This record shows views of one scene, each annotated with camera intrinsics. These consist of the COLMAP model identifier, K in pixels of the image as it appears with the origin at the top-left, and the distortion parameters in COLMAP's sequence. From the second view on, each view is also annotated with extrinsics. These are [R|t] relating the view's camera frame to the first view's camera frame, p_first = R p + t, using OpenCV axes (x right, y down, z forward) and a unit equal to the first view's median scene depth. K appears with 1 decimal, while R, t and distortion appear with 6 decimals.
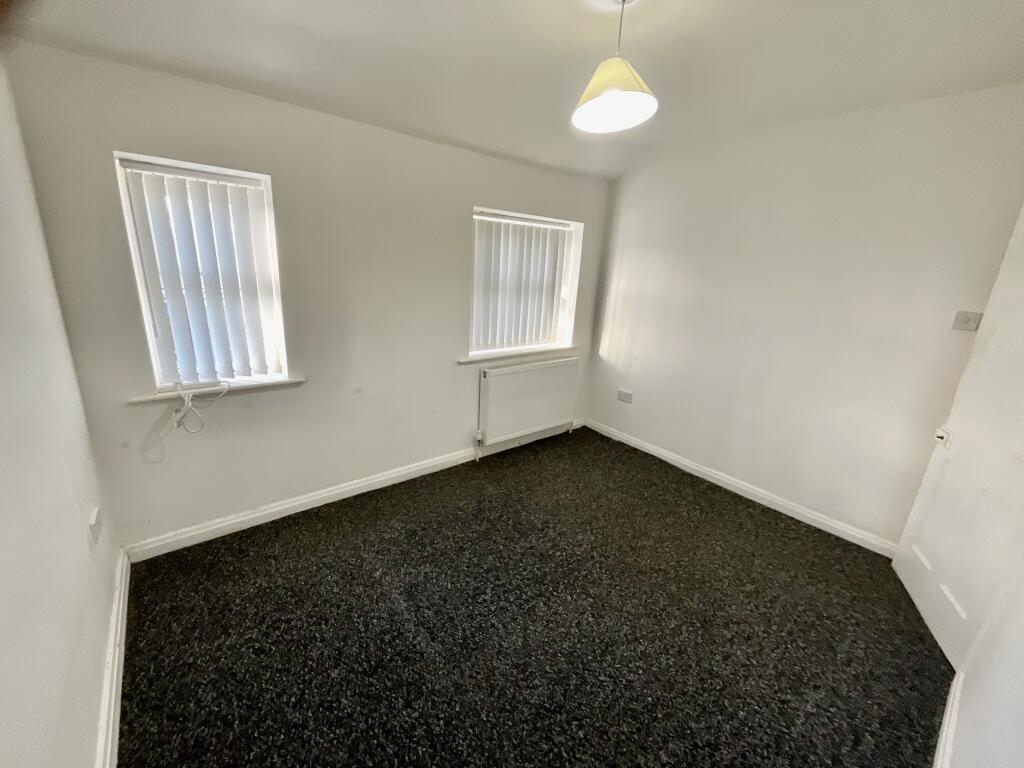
lens RADIAL K [[414.0, 0, 512.8], [0, 414.0, 383.4], [0, 0, 1]] dist [-0.002864, -0.000069]
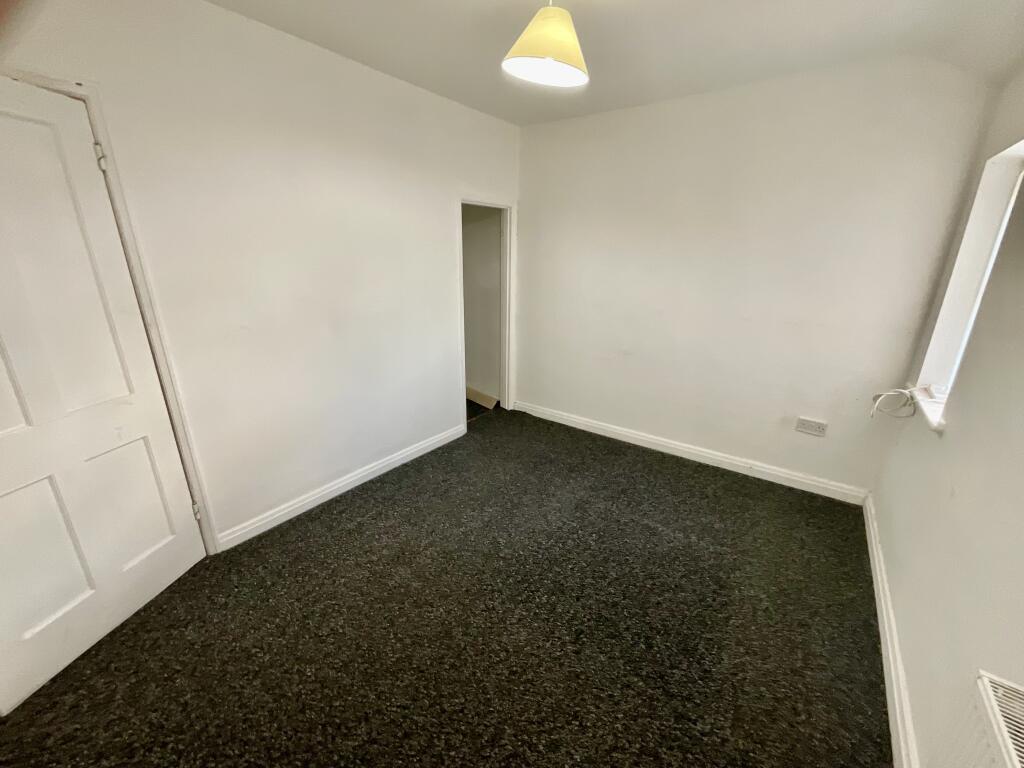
lens RADIAL K [[414.0, 0, 512.8], [0, 414.0, 384.9], [0, 0, 1]] dist [-0.002864, -0.000069]
pose [[-0.965840, 0.019186, -0.258430, 0.436540], [-0.128692, 0.830080, 0.542591, -0.432842], [0.224927, 0.557314, -0.799255, 1.648441]]
